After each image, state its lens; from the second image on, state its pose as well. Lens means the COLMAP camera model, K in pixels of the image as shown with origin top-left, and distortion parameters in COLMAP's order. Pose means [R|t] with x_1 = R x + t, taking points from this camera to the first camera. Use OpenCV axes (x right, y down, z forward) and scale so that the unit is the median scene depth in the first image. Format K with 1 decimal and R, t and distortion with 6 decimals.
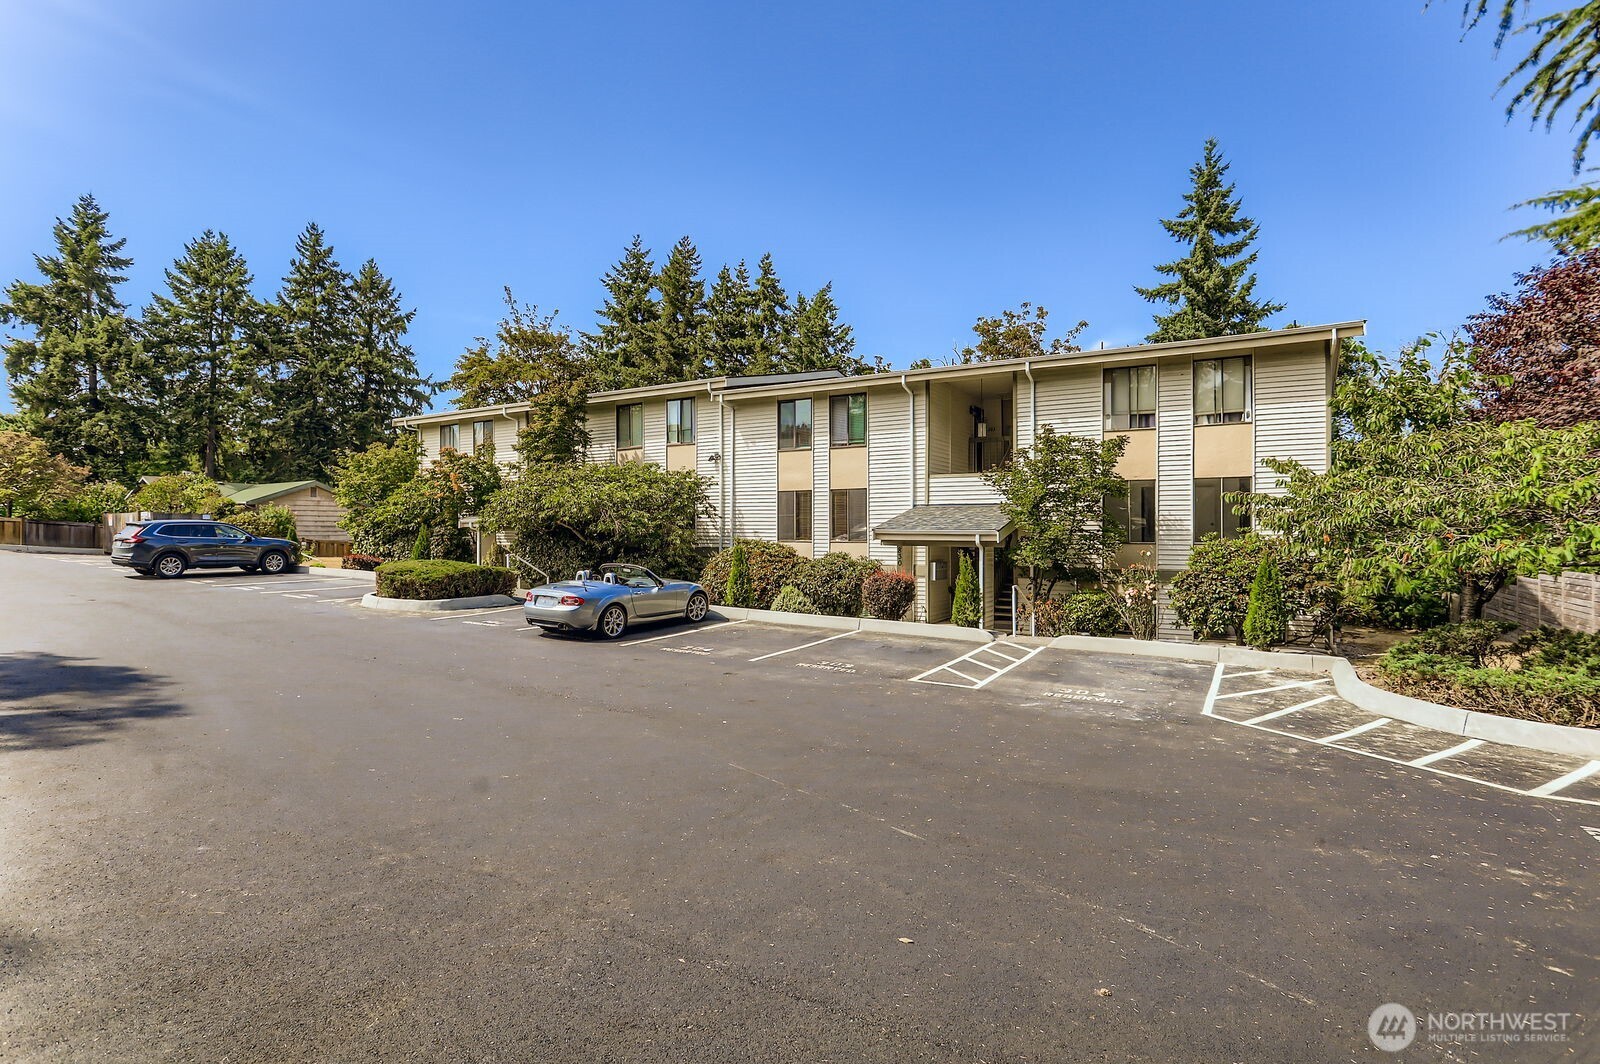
lens RADIAL K [[831.2, 0, 792.3], [0, 831.2, 533.1], [0, 0, 1]] dist [-0.018062, 0.013123]
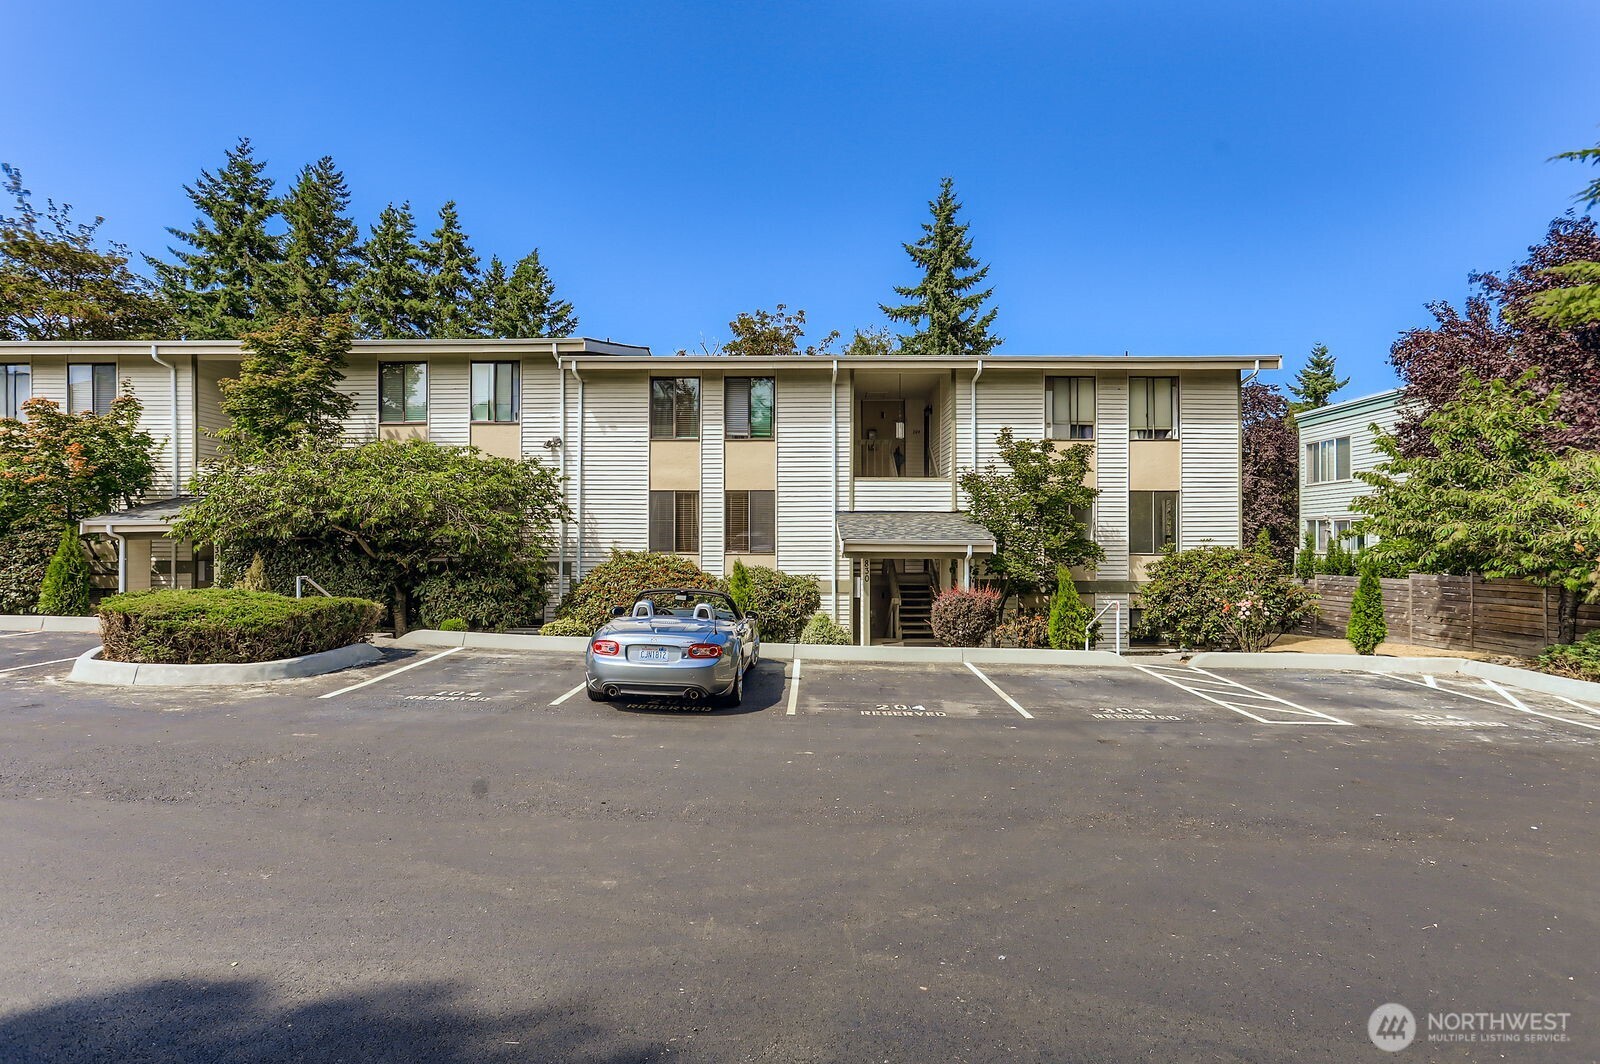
lens RADIAL K [[831.2, 0, 807.8], [0, 831.2, 549.6], [0, 0, 1]] dist [-0.018062, 0.013123]
pose [[0.859076, -0.002469, 0.511843, -0.284245], [-0.001062, 0.999978, 0.006605, 0.000583], [-0.511848, -0.006218, 0.859054, 0.232248]]
